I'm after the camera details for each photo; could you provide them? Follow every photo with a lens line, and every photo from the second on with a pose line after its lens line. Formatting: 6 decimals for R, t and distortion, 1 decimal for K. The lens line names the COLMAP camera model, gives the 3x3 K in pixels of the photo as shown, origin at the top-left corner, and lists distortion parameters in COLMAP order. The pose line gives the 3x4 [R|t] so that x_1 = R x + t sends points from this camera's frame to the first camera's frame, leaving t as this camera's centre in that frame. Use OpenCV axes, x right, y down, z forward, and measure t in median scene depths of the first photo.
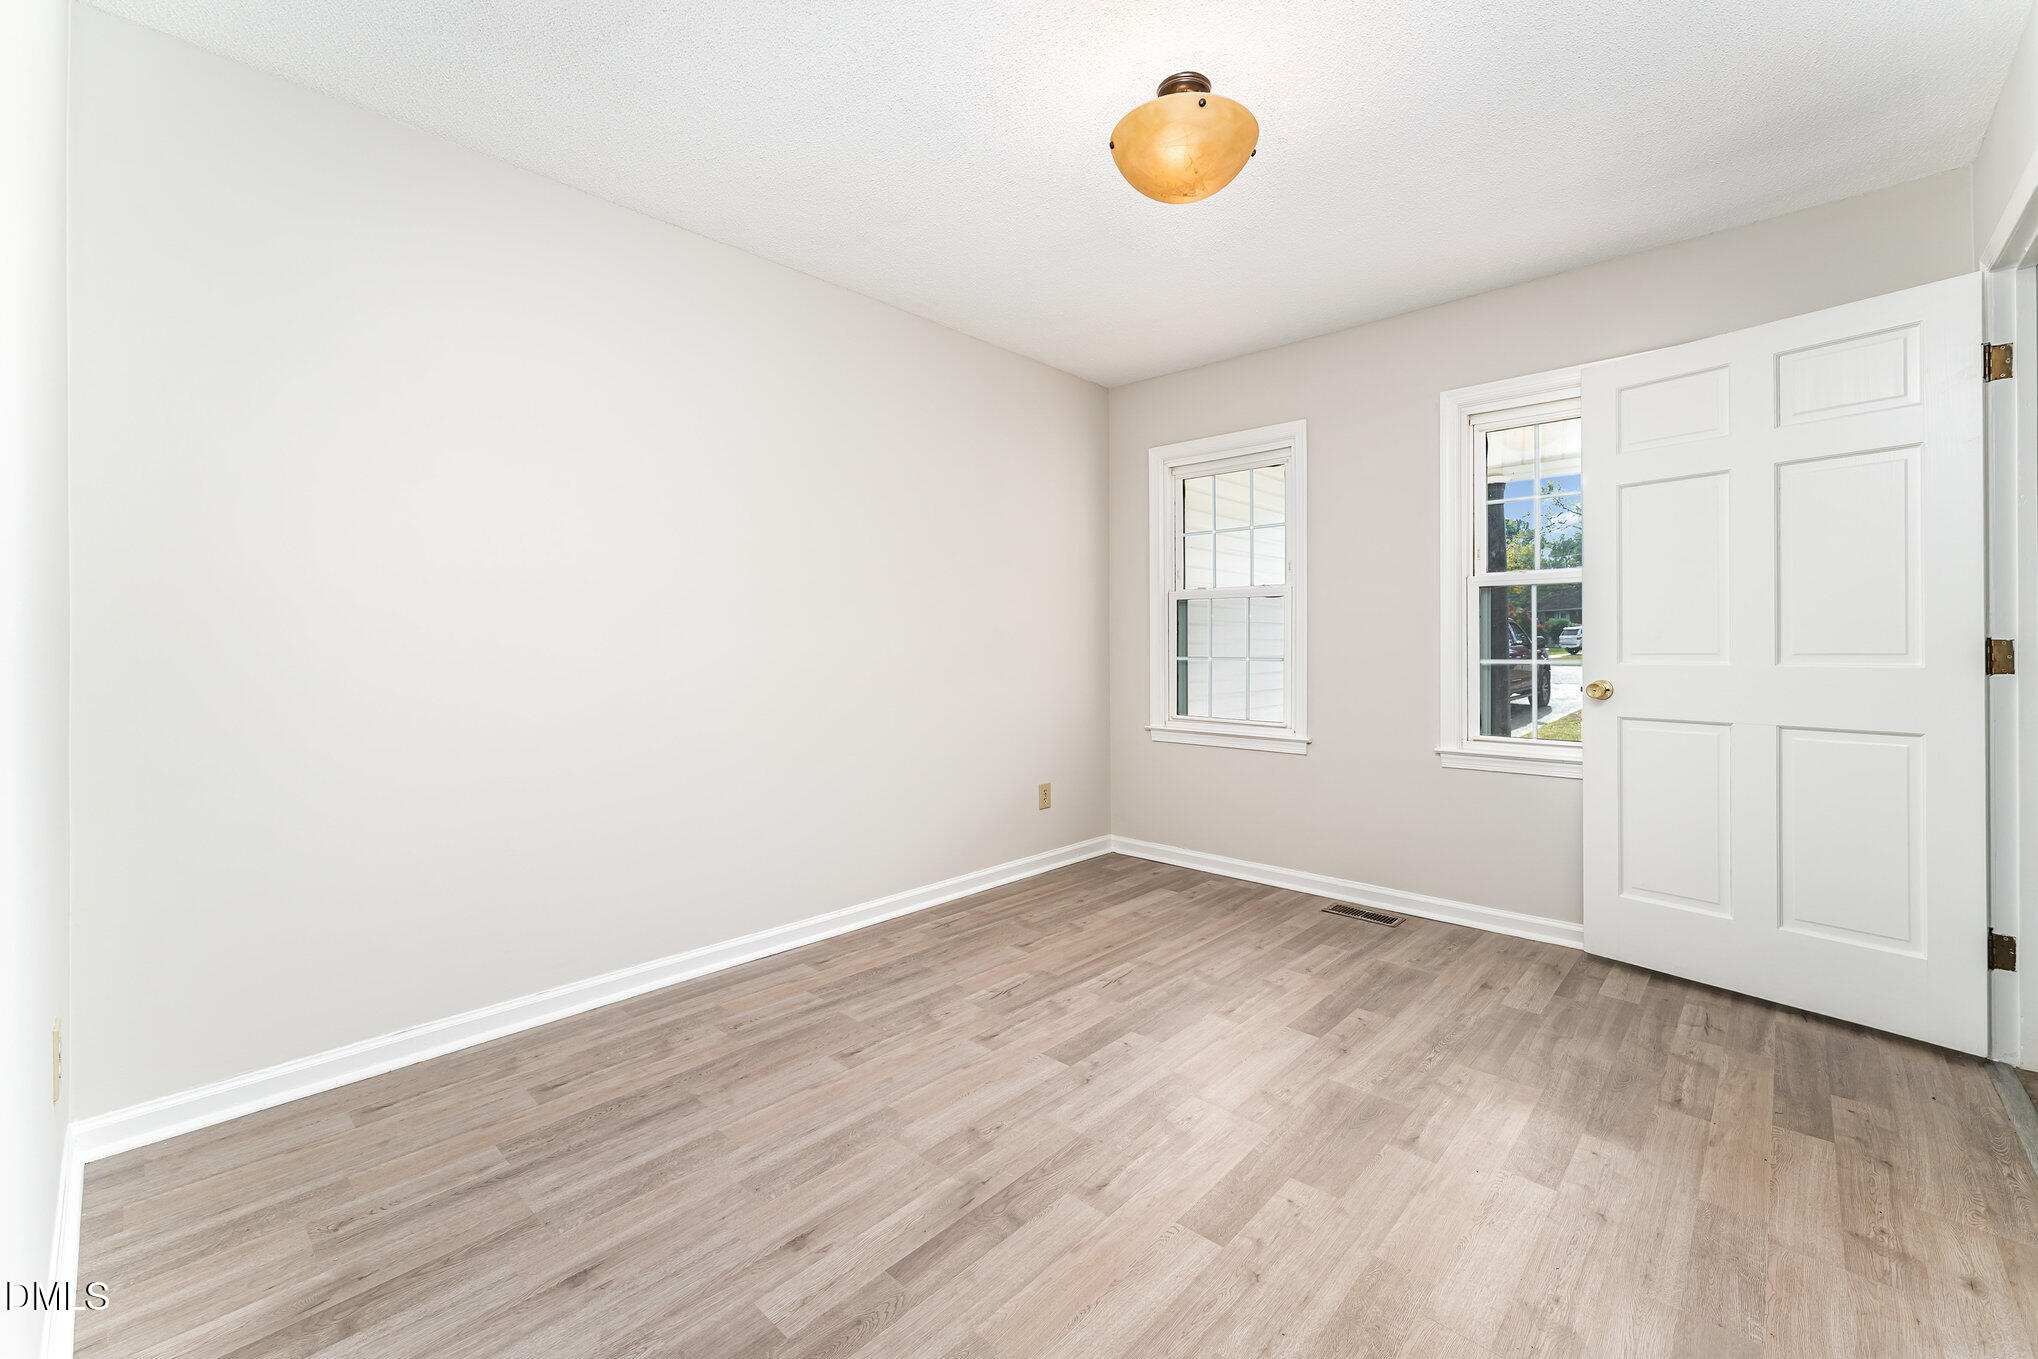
lens RADIAL K [[832.5, 0, 1019.0], [0, 832.5, 679.5], [0, 0, 1]] dist [0.002630, -0.000157]
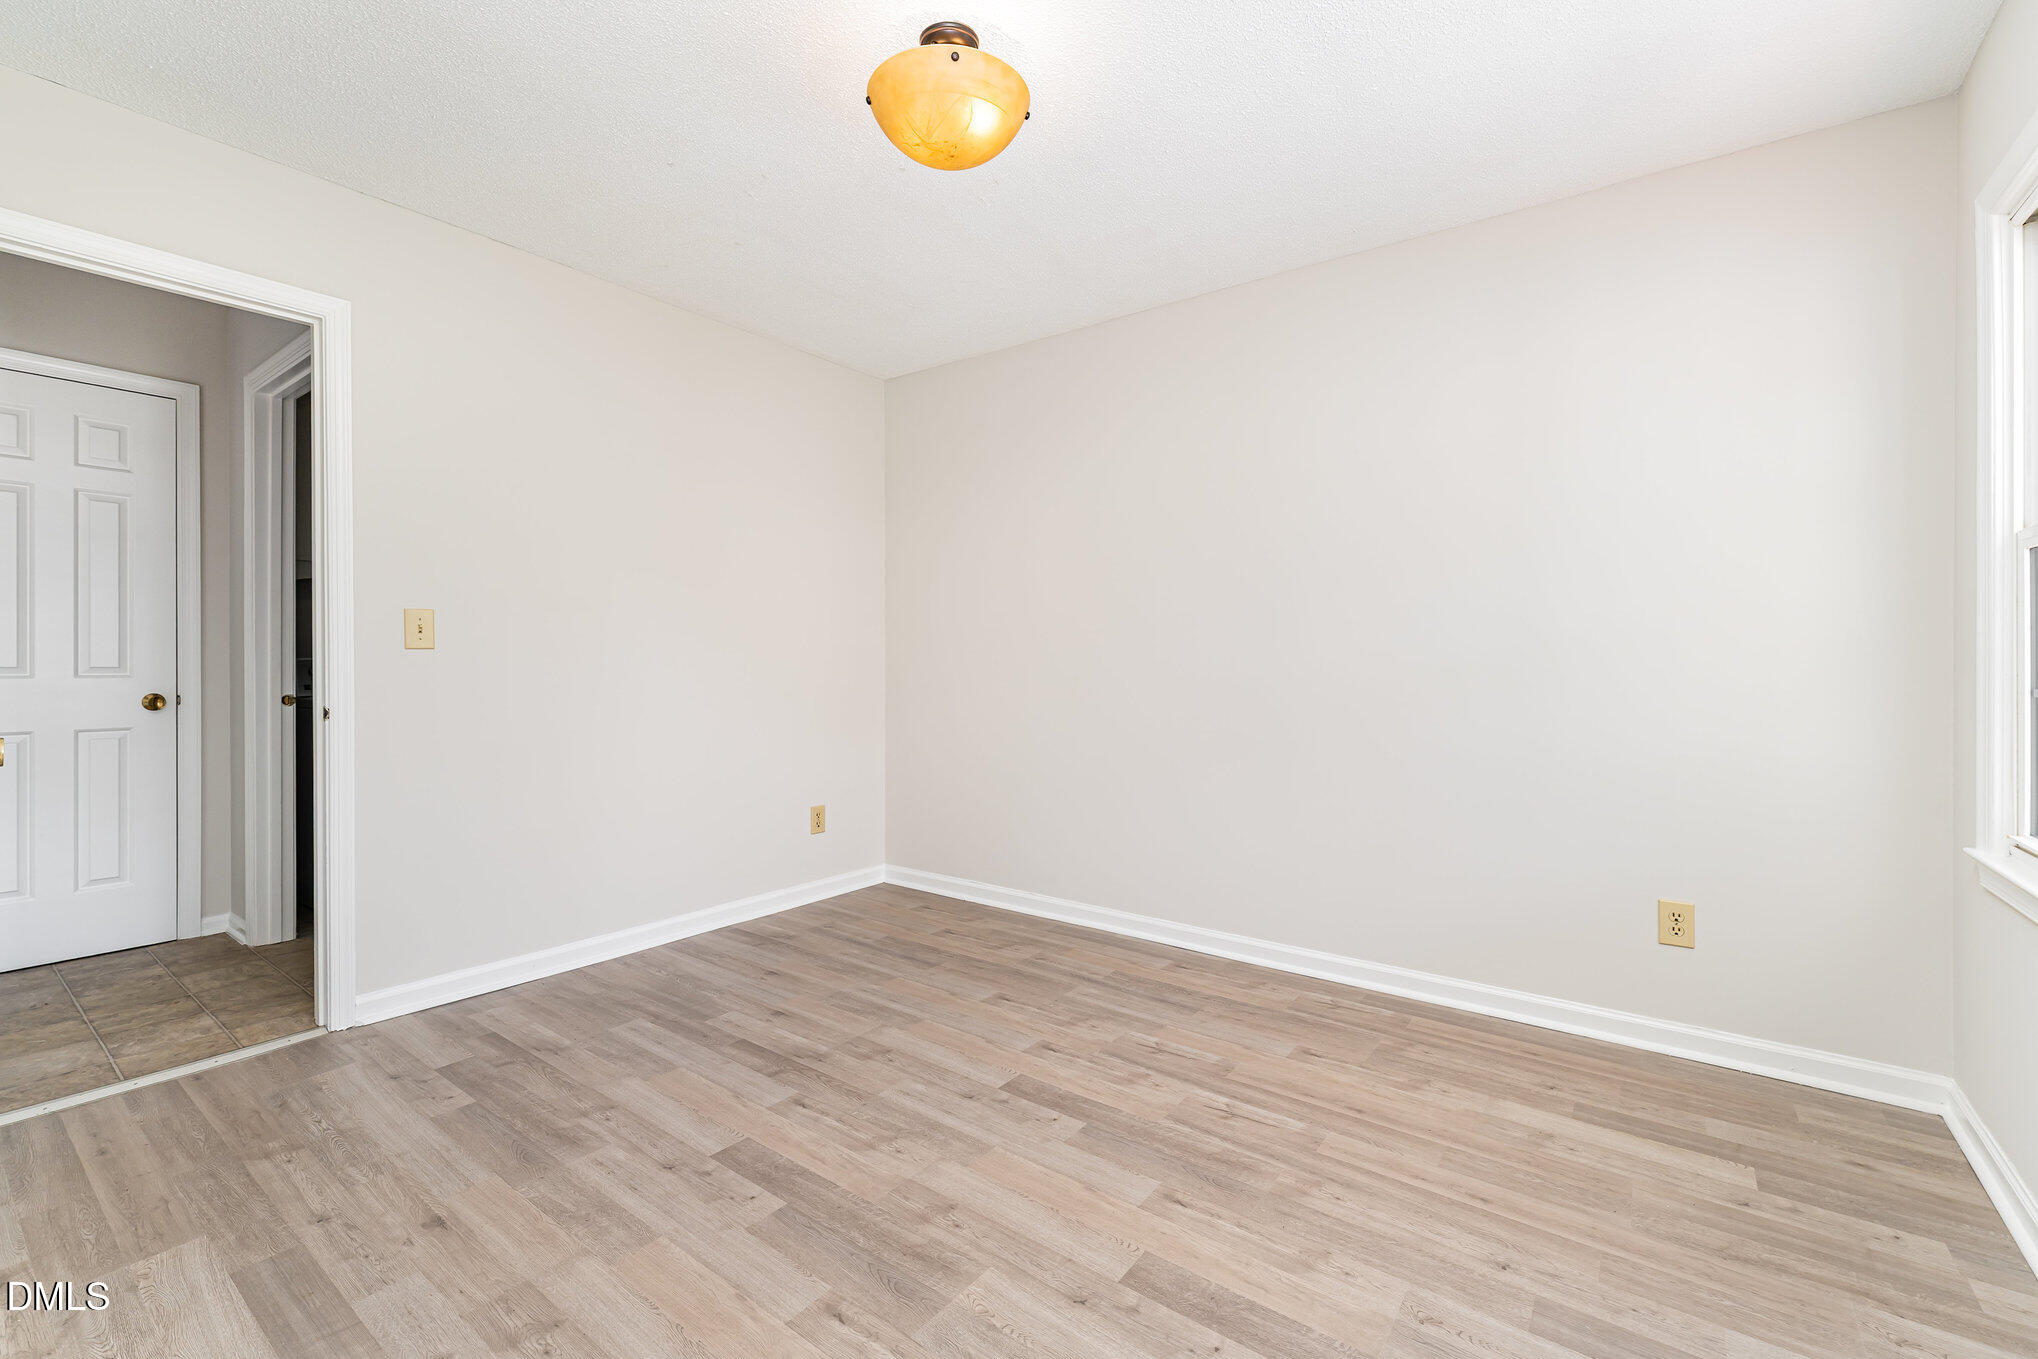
lens RADIAL K [[875.5, 0, 1008.4], [0, 875.5, 654.2], [0, 0, 1]] dist [-0.000248, -0.000239]
pose [[0.093659, -0.005902, -0.995587, 1.013431], [-0.042424, 0.999051, -0.009913, -0.028164], [0.994700, 0.043165, 0.093319, 0.842698]]
